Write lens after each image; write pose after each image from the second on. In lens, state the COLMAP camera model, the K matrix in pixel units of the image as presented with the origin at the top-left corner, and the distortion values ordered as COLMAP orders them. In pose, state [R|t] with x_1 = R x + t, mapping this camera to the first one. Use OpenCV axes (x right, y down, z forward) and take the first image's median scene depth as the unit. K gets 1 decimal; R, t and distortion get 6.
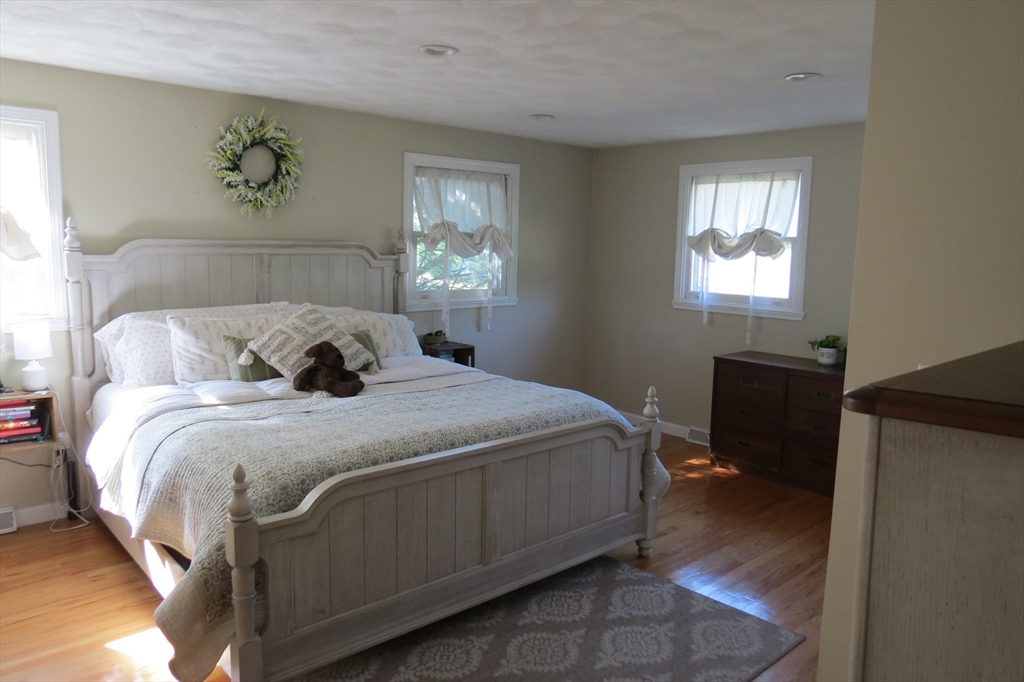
lens RADIAL K [[724.0, 0, 510.7], [0, 724.0, 336.9], [0, 0, 1]] dist [-0.001553, -0.002167]
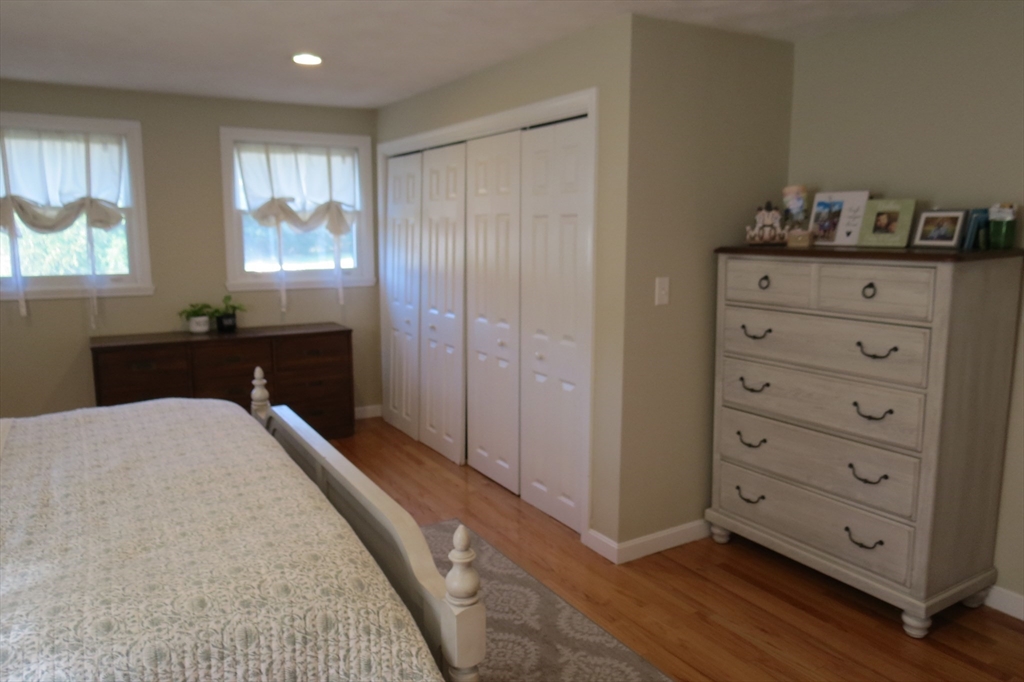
lens RADIAL K [[724.0, 0, 513.4], [0, 724.0, 341.0], [0, 0, 1]] dist [-0.001553, -0.002167]
pose [[0.162620, -0.169234, 0.972067, -0.480750], [0.126039, 0.980673, 0.149647, -0.047123], [-0.978606, 0.098183, 0.180807, 0.375662]]
